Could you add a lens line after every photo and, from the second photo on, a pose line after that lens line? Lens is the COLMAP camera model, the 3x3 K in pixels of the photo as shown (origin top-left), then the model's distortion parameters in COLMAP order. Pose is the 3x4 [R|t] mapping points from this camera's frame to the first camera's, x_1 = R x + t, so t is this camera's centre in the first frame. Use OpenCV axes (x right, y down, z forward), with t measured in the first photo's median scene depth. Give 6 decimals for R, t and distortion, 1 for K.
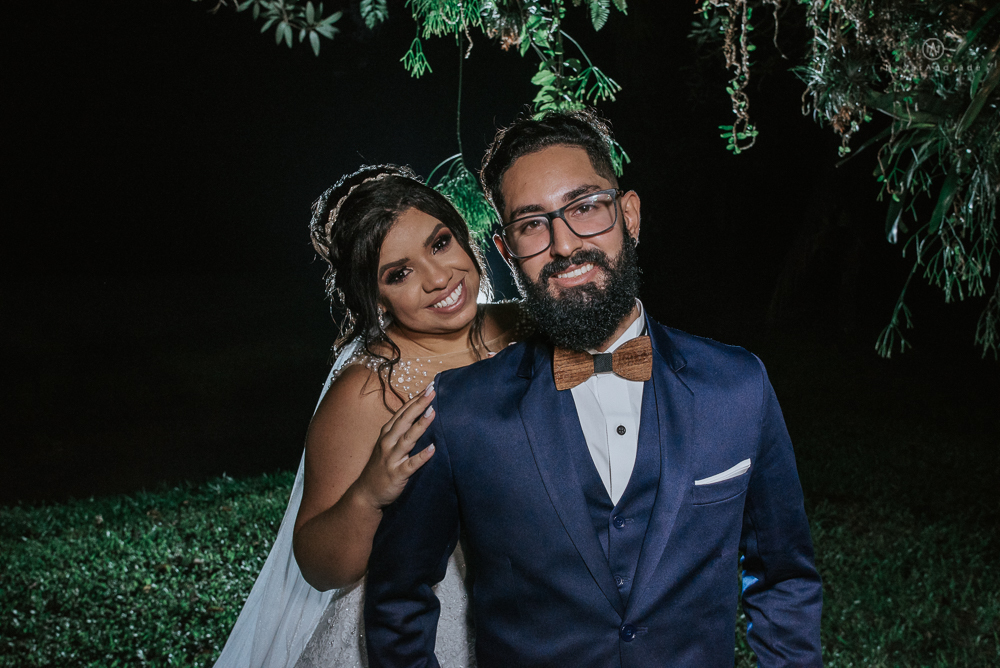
lens RADIAL K [[920.6, 0, 500.0], [0, 920.6, 334.0], [0, 0, 1]] dist [0.057936, 0.002236]
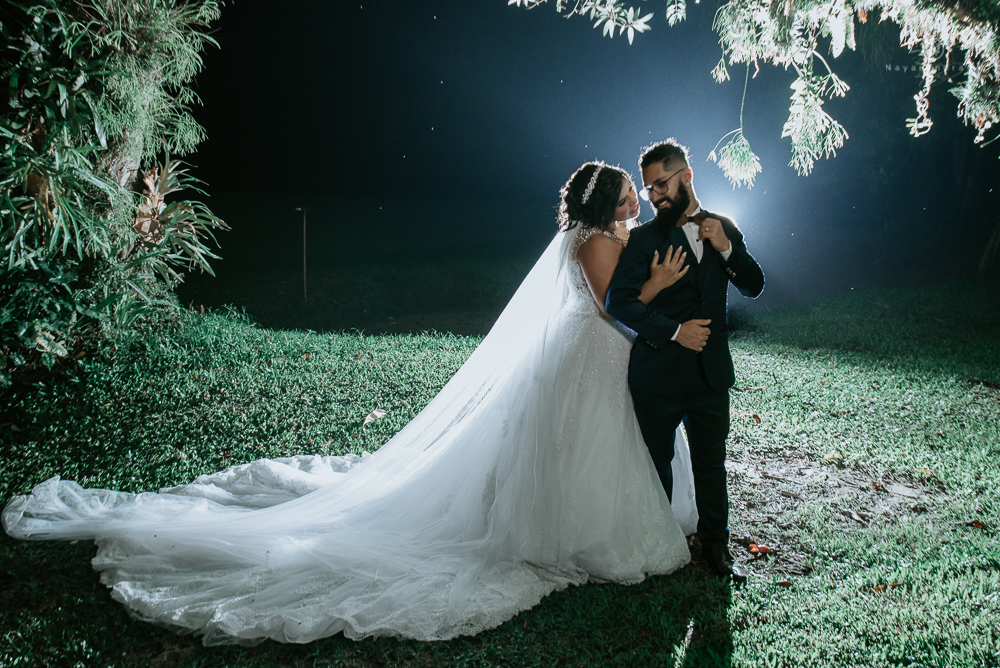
lens RADIAL K [[920.6, 0, 500.0], [0, 920.6, 334.0], [0, 0, 1]] dist [0.057936, 0.002236]
pose [[0.969904, 0.091018, -0.225835, -0.054325], [-0.075802, 0.994285, 0.075172, 0.082439], [0.231386, -0.055791, 0.971261, -0.765695]]
